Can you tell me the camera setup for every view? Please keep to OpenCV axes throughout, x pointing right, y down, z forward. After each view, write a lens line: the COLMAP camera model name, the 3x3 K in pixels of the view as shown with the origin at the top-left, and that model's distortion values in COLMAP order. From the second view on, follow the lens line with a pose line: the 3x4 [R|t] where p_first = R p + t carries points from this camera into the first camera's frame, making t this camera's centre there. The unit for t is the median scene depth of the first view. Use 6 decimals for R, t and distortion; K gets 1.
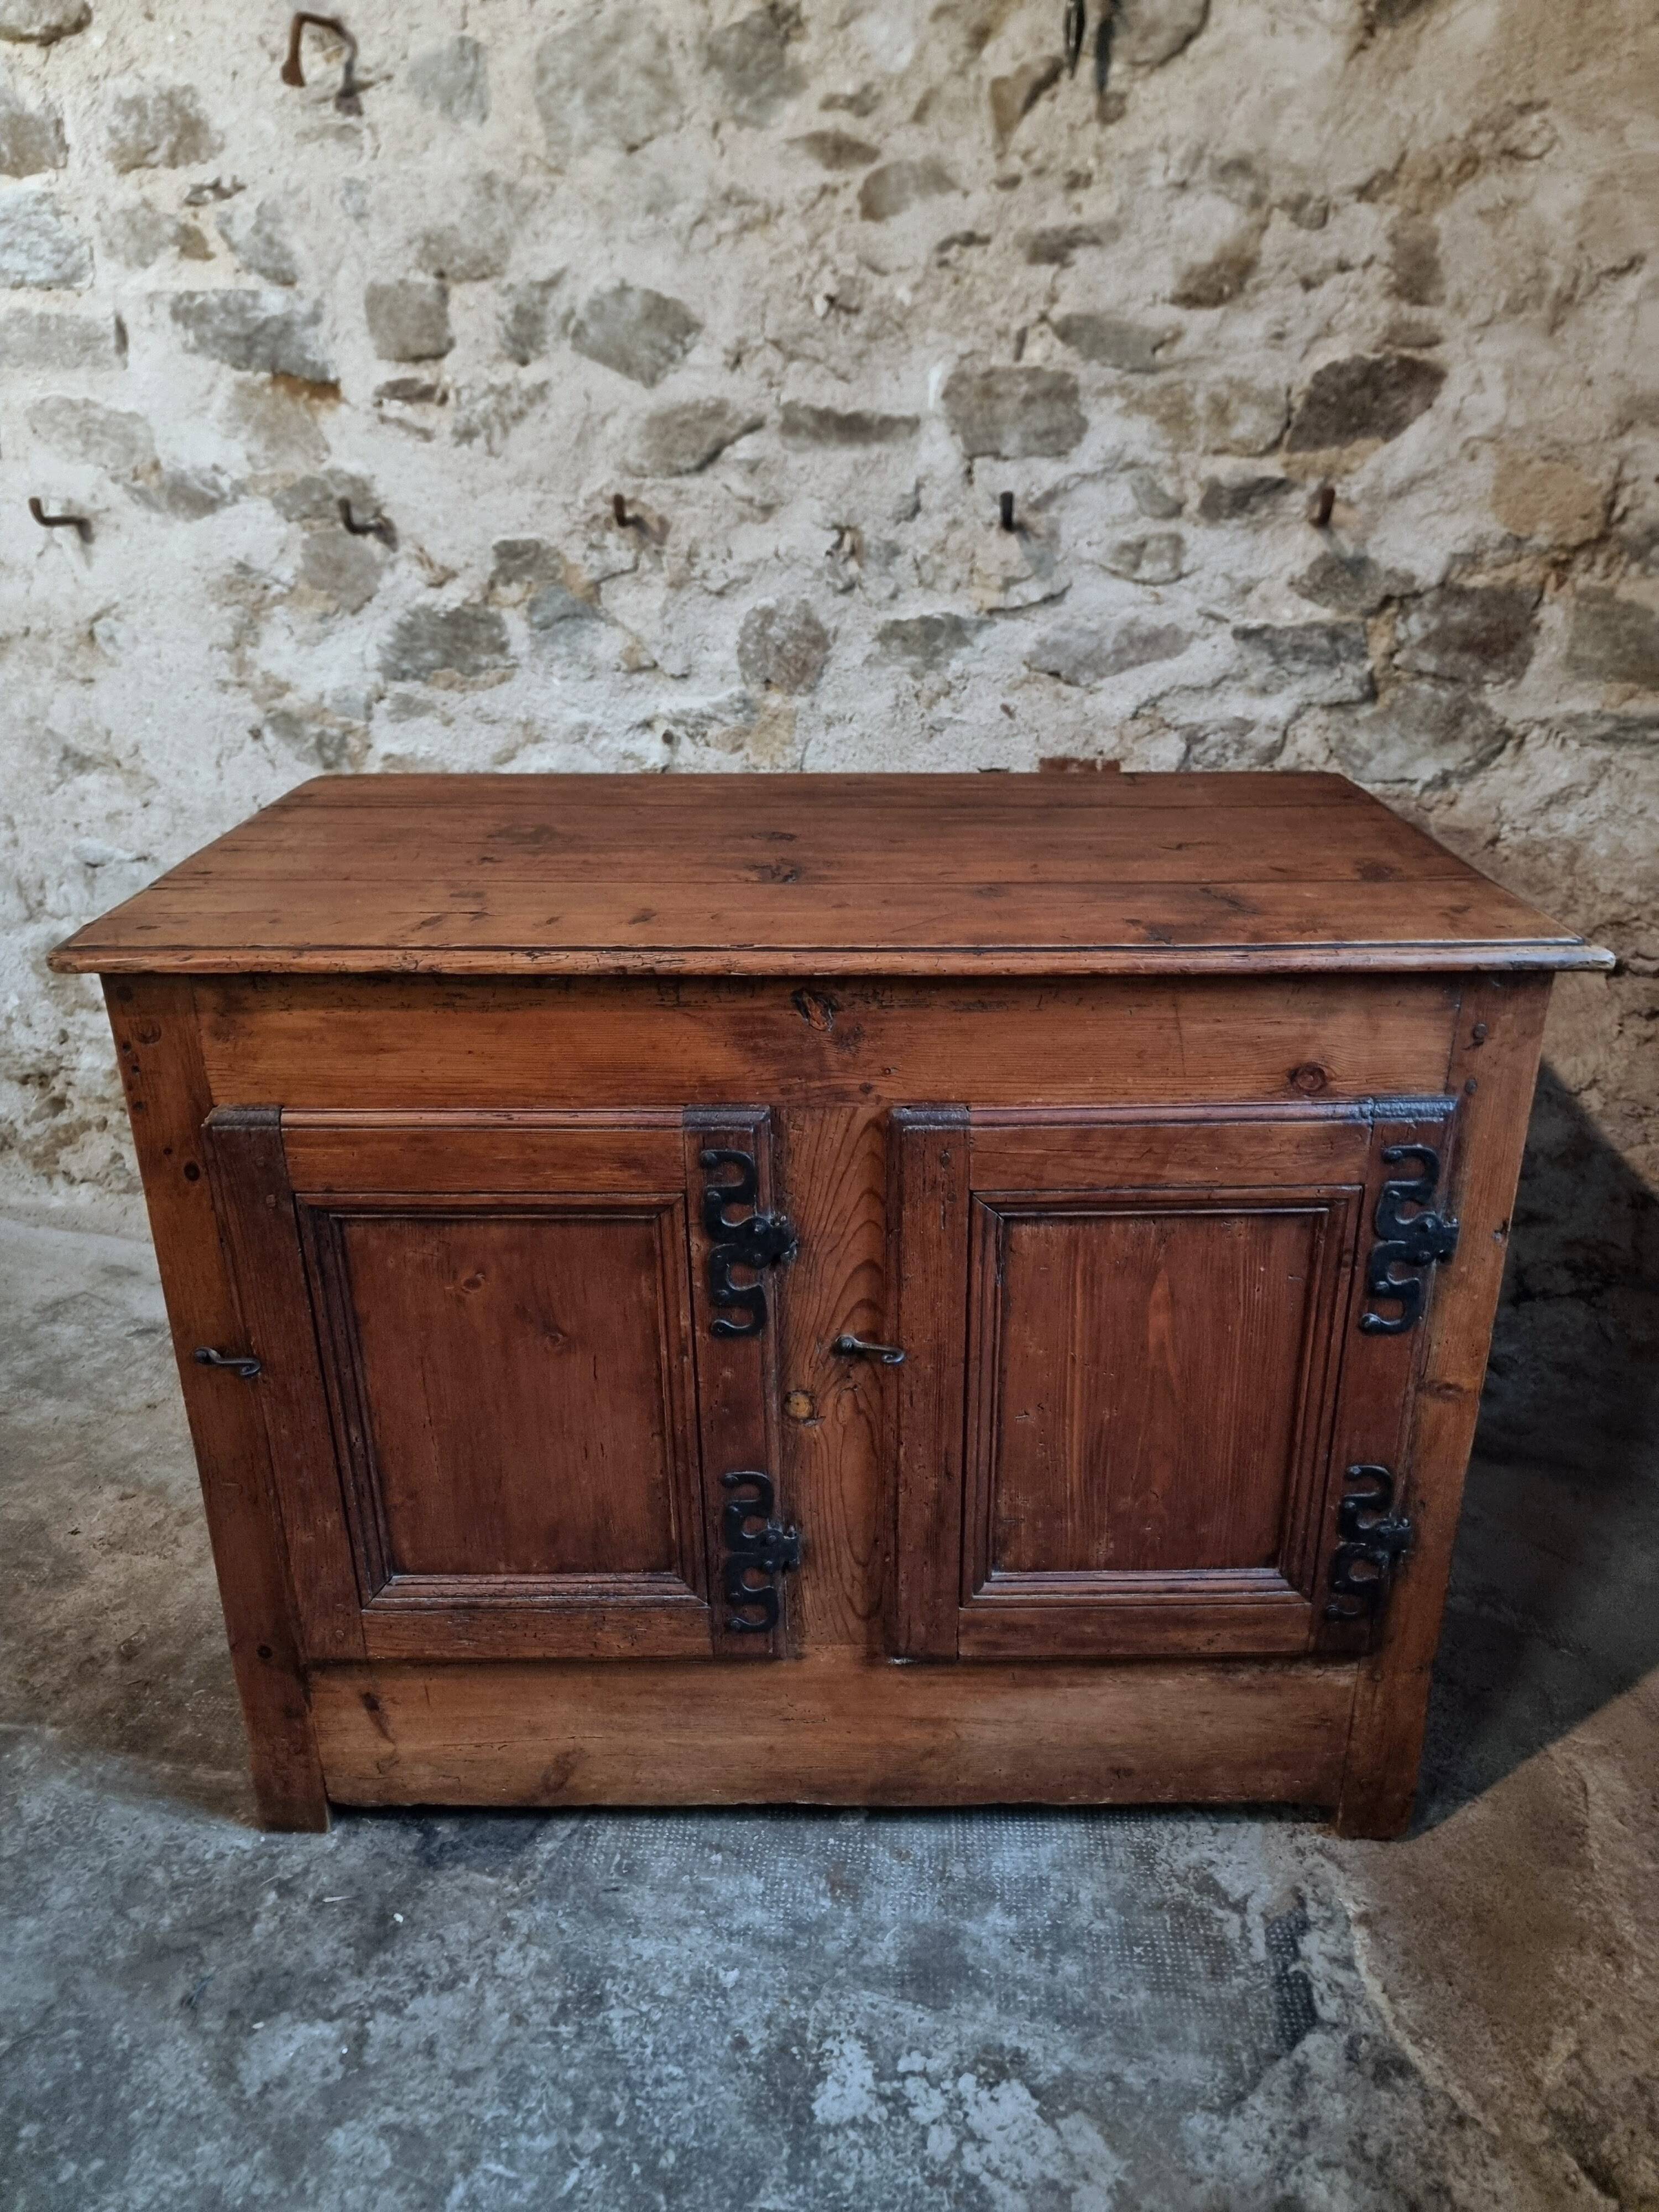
lens RADIAL K [[1537.2, 0, 850.7], [0, 1537.2, 1087.0], [0, 0, 1]] dist [0.058232, -0.059588]
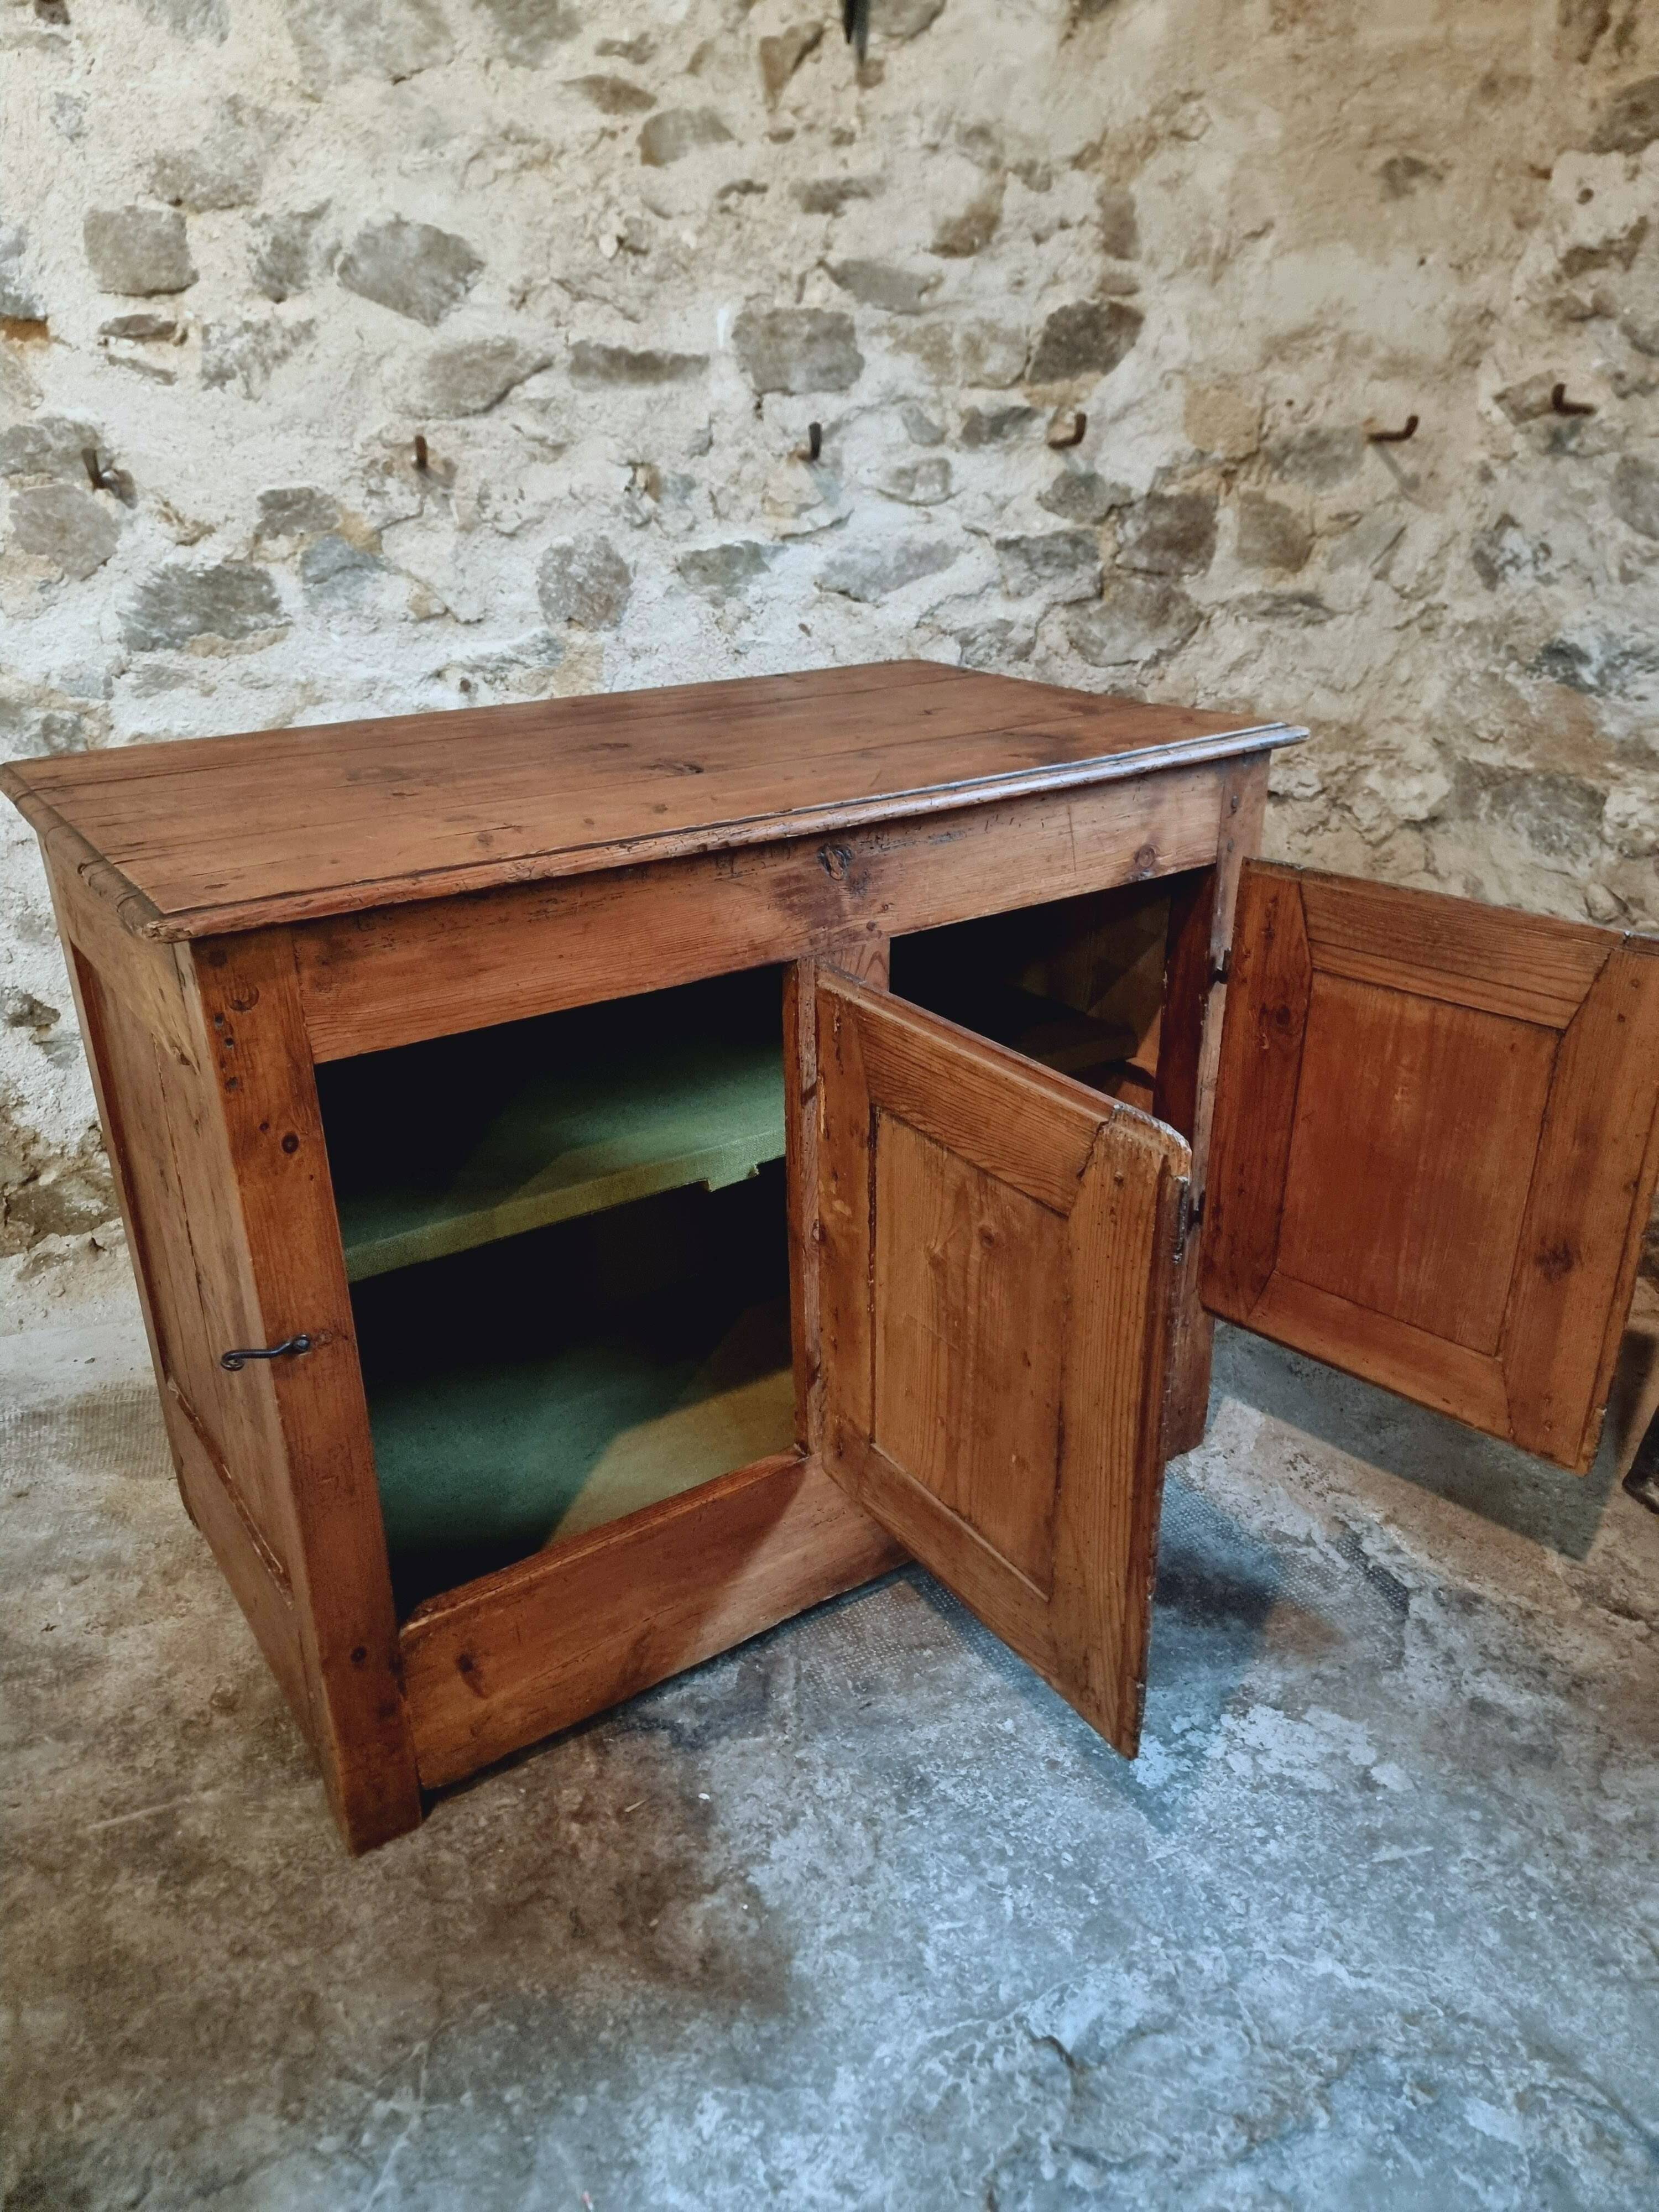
lens RADIAL K [[1539.1, 0, 808.0], [0, 1539.1, 1103.5], [0, 0, 1]] dist [0.056064, -0.049854]
pose [[0.894334, -0.194025, 0.403138, -0.435186], [0.187088, 0.980691, 0.056950, 0.025067], [-0.406404, 0.024490, 0.913365, 0.007910]]
